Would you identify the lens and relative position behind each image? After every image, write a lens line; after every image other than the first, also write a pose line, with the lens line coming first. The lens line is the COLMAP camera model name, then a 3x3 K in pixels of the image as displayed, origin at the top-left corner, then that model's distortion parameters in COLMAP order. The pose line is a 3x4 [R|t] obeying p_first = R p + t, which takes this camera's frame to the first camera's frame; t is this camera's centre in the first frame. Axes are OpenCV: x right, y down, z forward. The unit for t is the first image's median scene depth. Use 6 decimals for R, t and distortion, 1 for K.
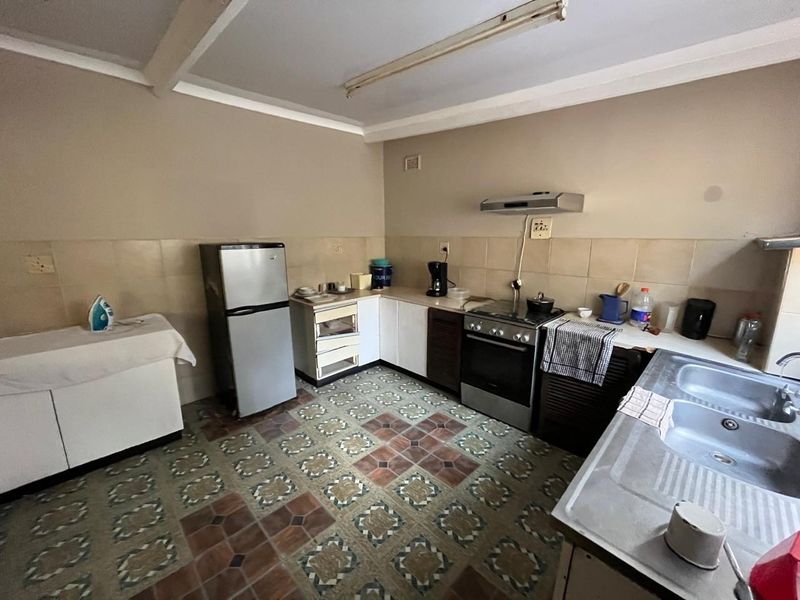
lens RADIAL K [[323.5, 0, 397.3], [0, 323.5, 299.8], [0, 0, 1]] dist [-0.001770, 0.000155]
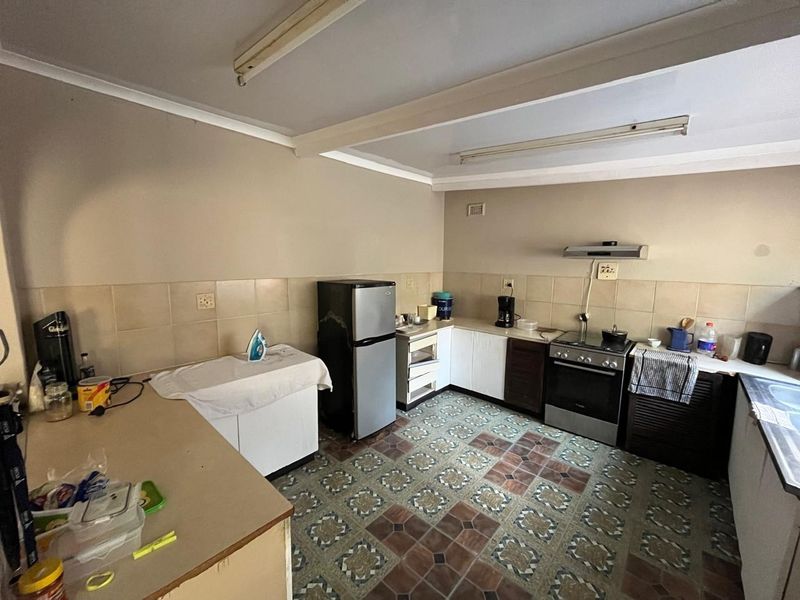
lens RADIAL K [[323.5, 0, 397.3], [0, 323.5, 299.8], [0, 0, 1]] dist [-0.001770, 0.000155]
pose [[0.998033, 0.005689, 0.062434, -0.447996], [-0.000954, 0.997137, -0.075607, -0.026700], [-0.062686, 0.075399, 0.995181, -0.143440]]
